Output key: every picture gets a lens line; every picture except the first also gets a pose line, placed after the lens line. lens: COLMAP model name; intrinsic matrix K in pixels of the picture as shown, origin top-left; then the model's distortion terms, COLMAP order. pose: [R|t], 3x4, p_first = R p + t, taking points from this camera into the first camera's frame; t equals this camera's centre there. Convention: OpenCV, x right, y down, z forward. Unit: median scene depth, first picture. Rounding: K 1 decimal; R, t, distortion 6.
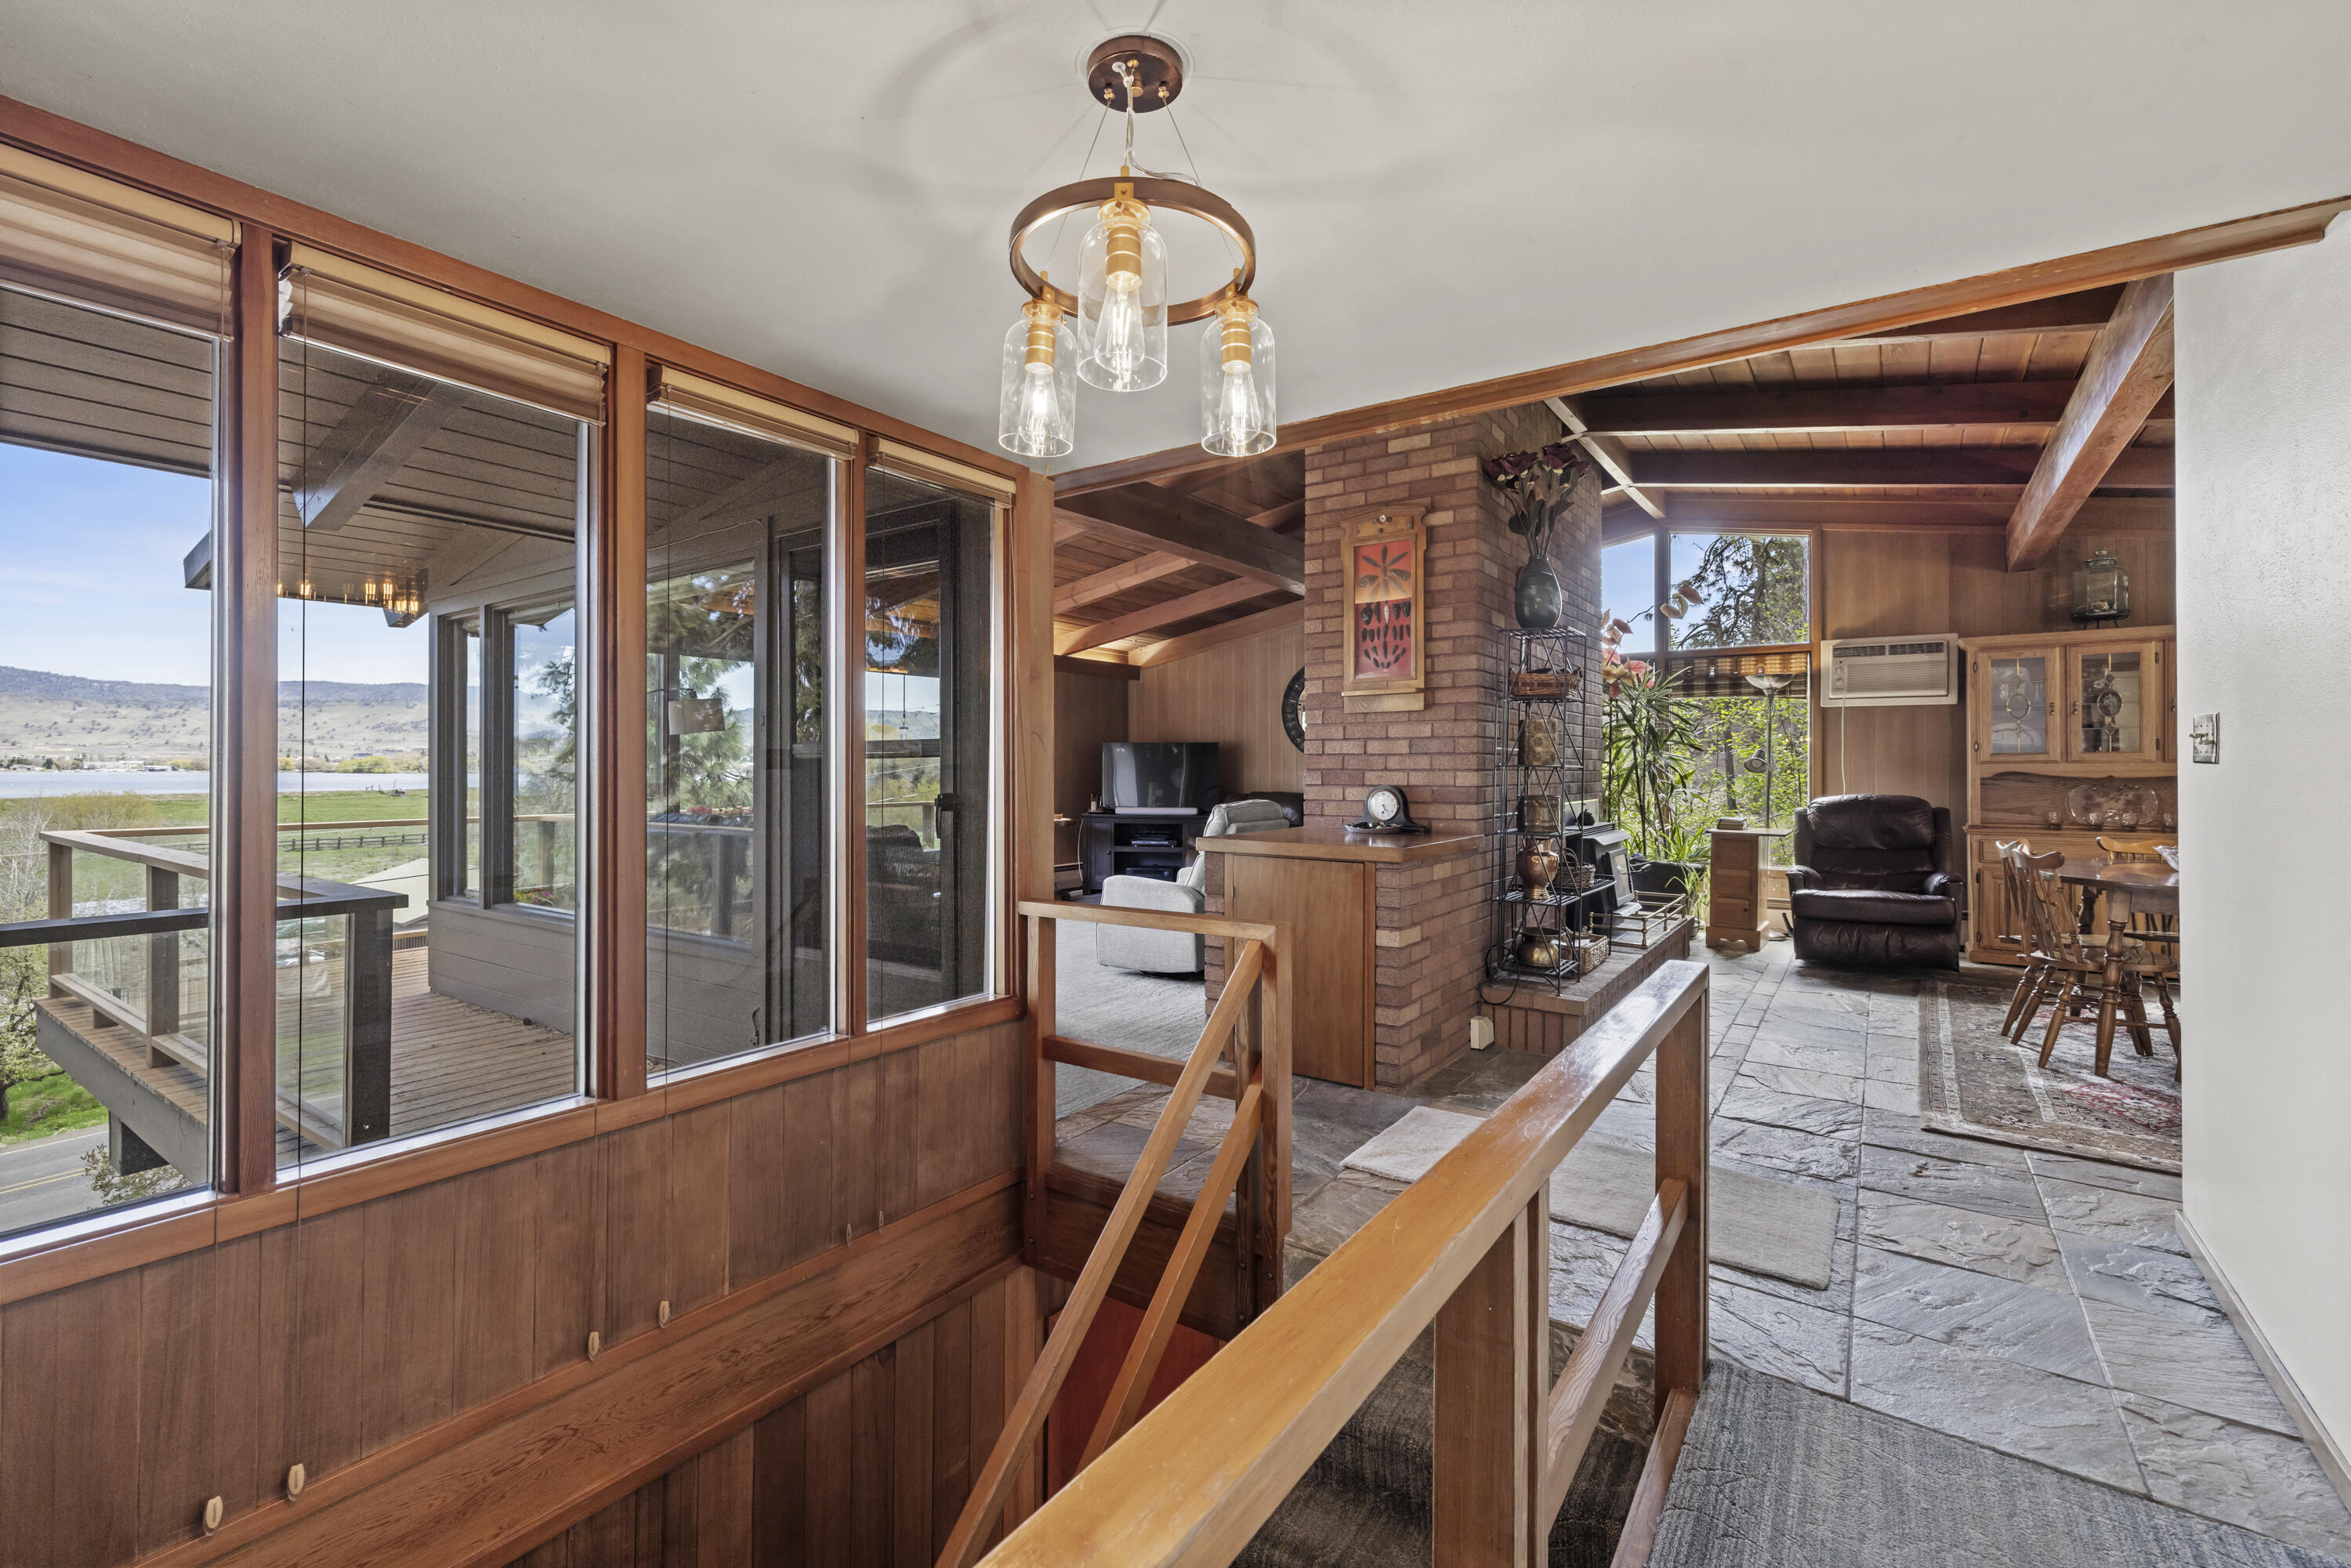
lens RADIAL K [[1002.8, 0, 1175.5], [0, 1002.8, 784.0], [0, 0, 1]] dist [-0.001067, -0.000370]
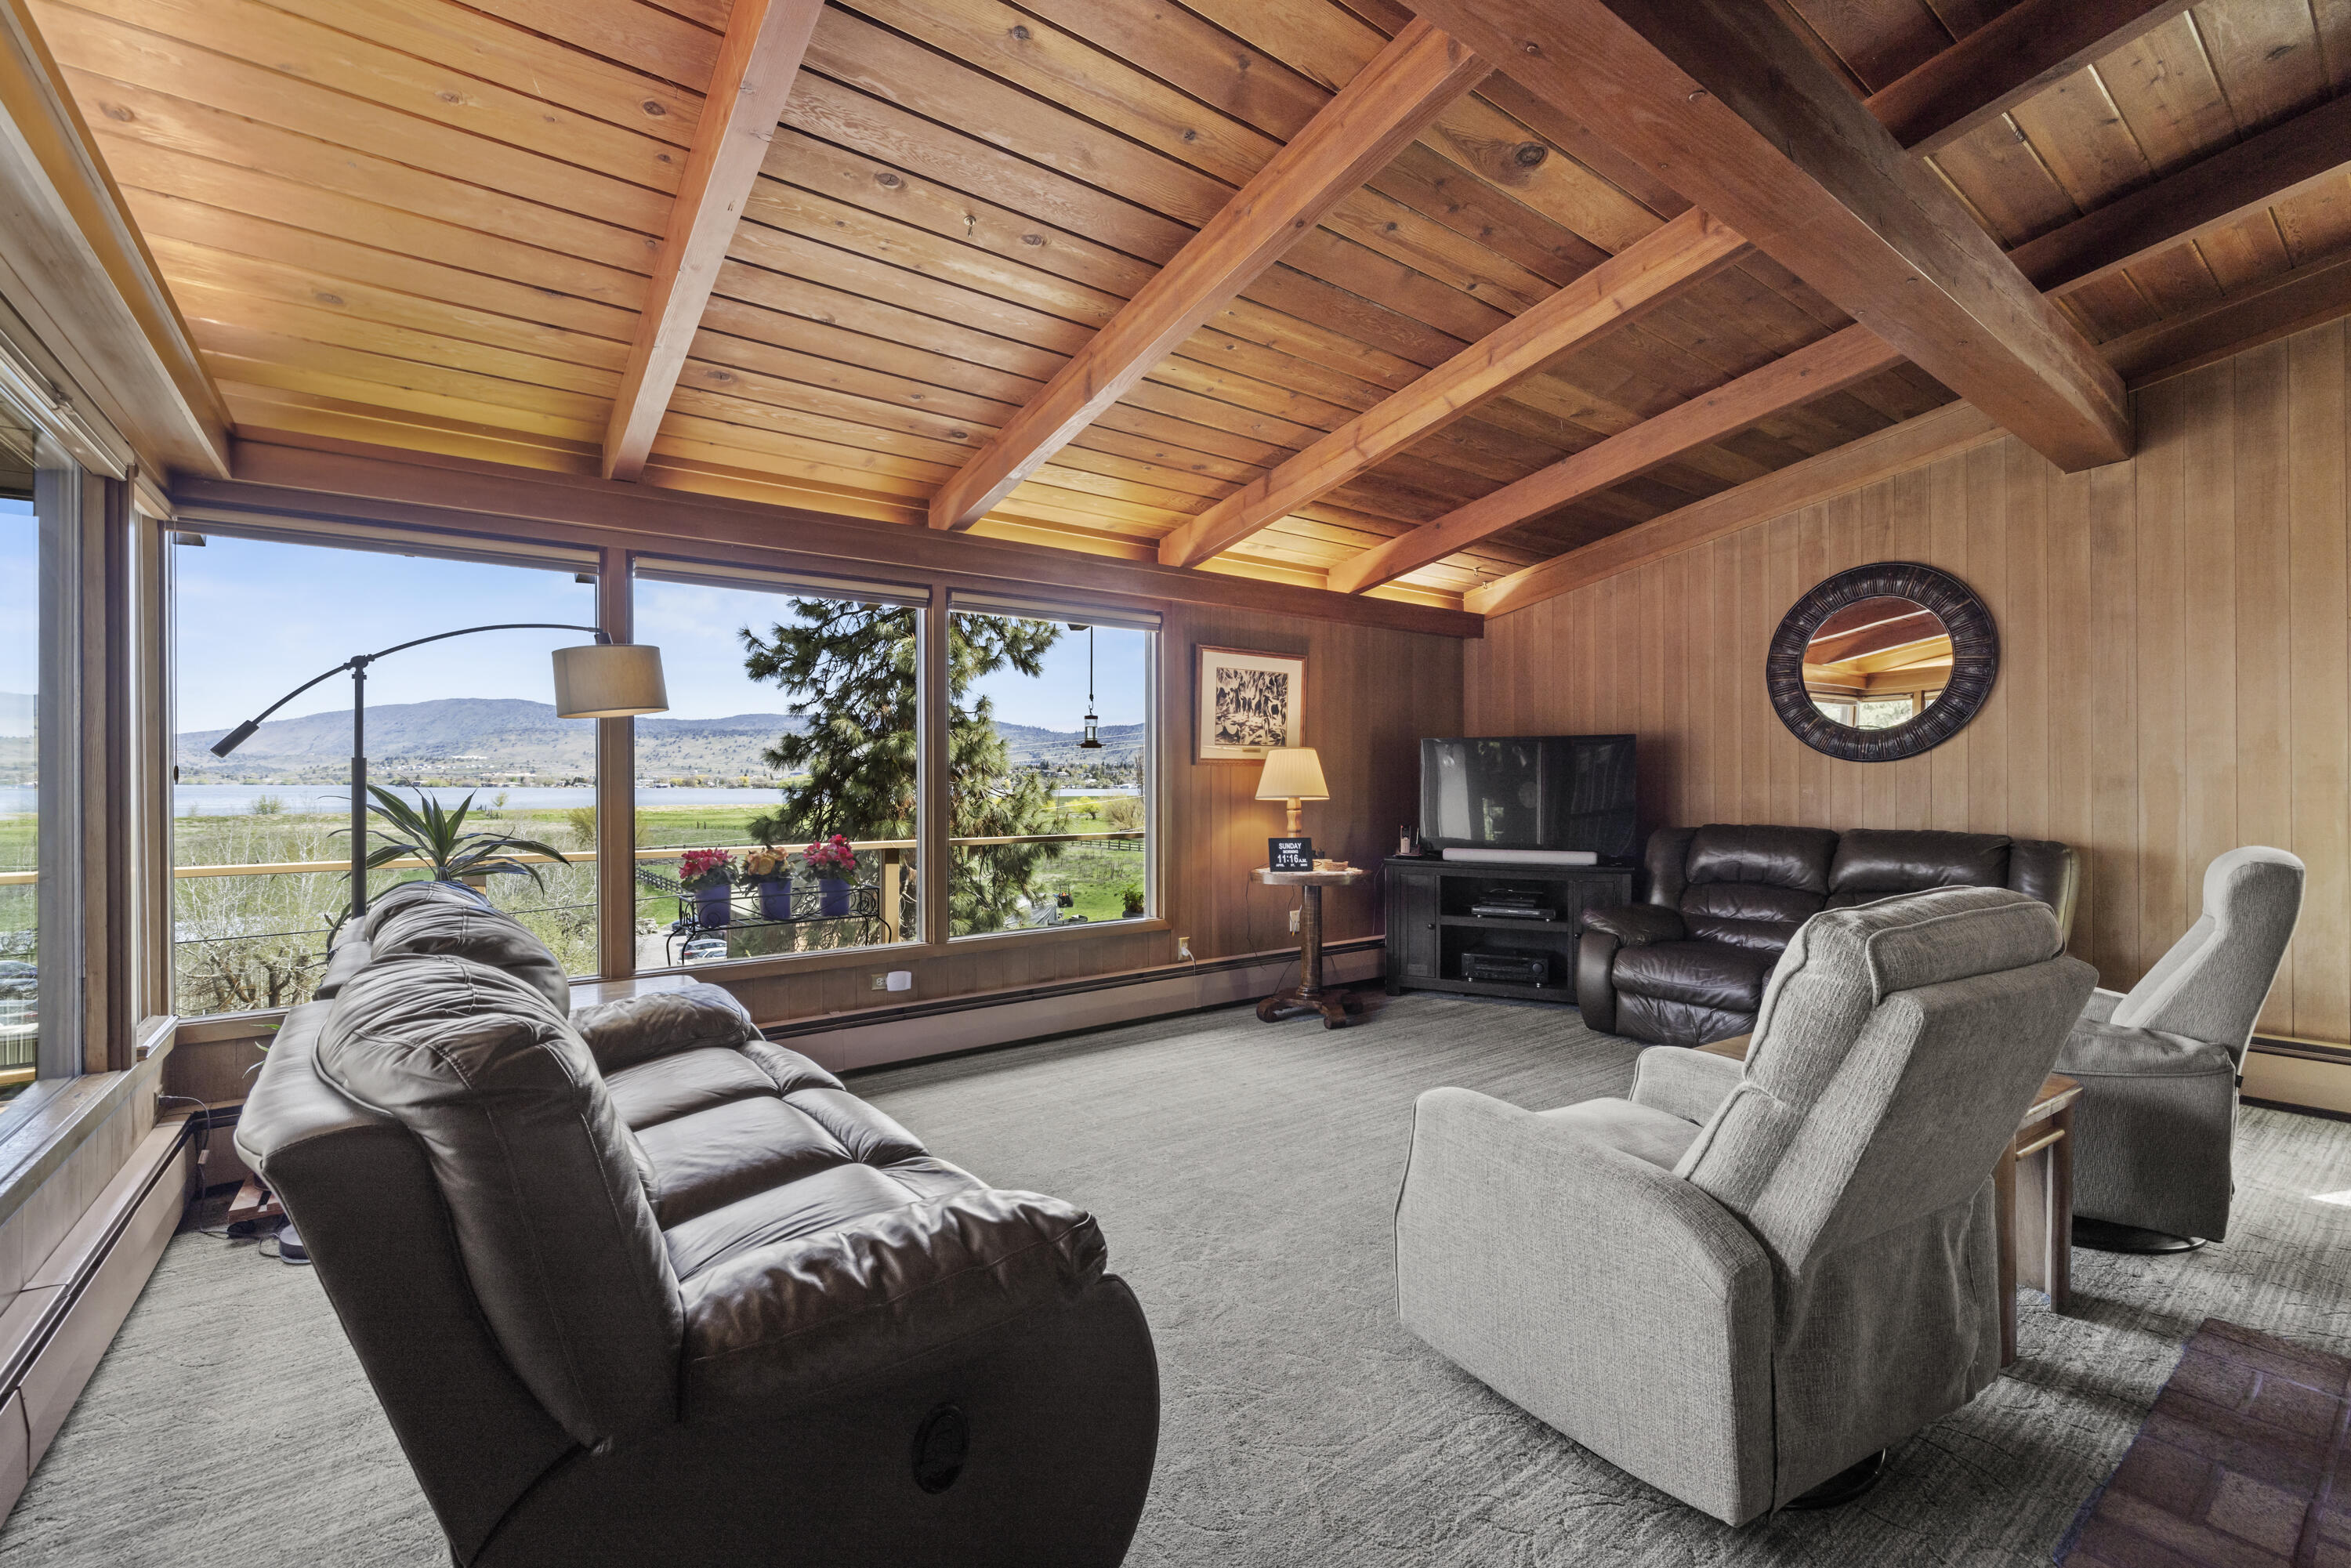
lens RADIAL K [[1002.8, 0, 1175.5], [0, 1002.8, 784.0], [0, 0, 1]] dist [-0.001067, -0.000370]
pose [[0.951021, -0.004033, -0.309100, -0.026838], [-0.000123, 0.999910, -0.013424, -0.007010], [0.309126, 0.012804, 0.950935, 0.390489]]
